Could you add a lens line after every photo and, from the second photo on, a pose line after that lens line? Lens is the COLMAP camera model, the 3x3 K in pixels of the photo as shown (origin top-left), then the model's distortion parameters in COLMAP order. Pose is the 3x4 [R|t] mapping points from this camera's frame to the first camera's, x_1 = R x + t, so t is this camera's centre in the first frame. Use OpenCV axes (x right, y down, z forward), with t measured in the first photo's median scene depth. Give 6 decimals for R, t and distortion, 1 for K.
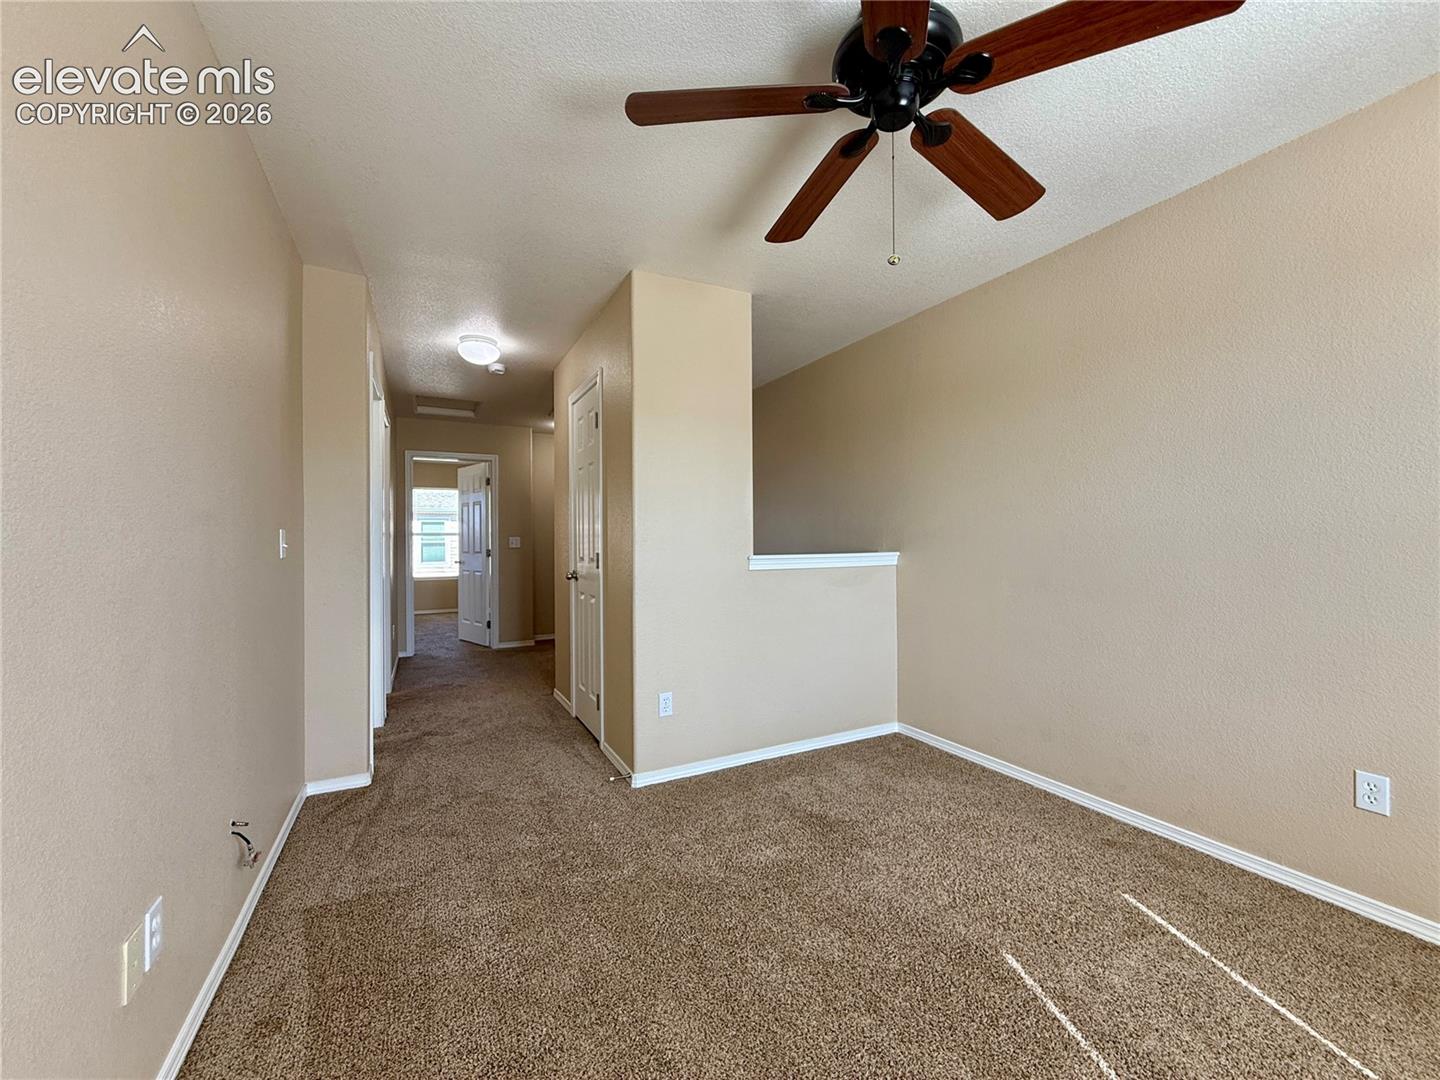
lens RADIAL K [[586.0, 0, 711.2], [0, 586.0, 538.5], [0, 0, 1]] dist [0.000059, -0.000126]
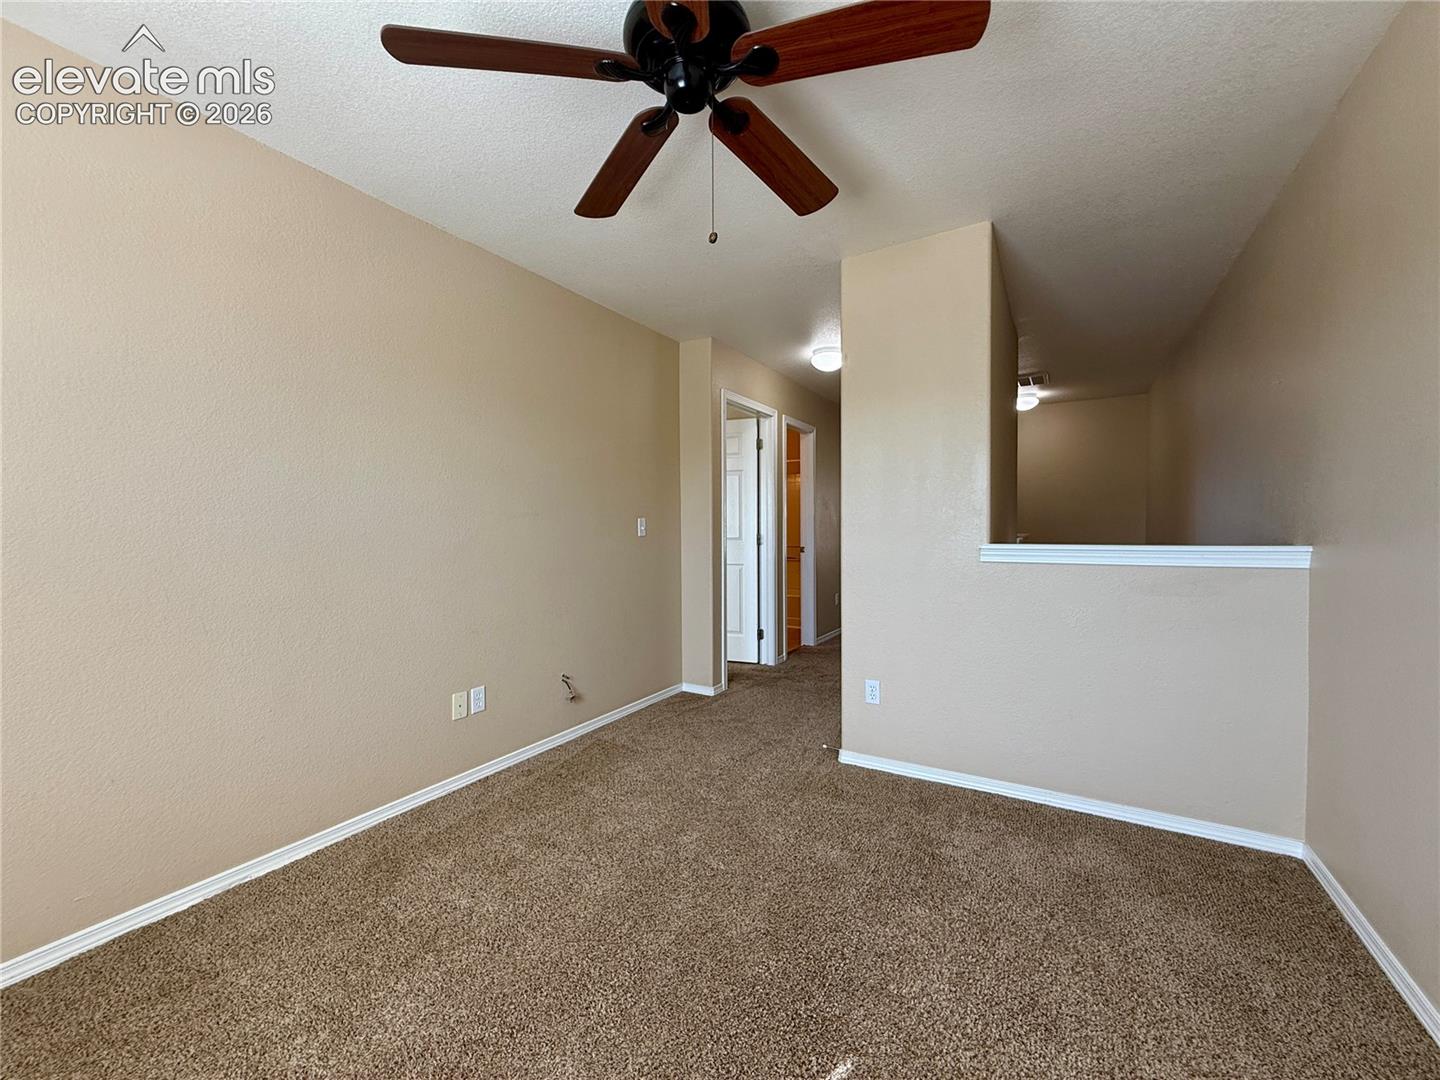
lens RADIAL K [[586.0, 0, 708.6], [0, 586.0, 539.8], [0, 0, 1]] dist [0.000059, -0.000126]
pose [[0.516923, 0.025223, -0.855660, 0.615316], [0.005777, 0.999440, 0.032951, -0.005987], [0.856012, -0.021976, 0.516488, 0.261230]]
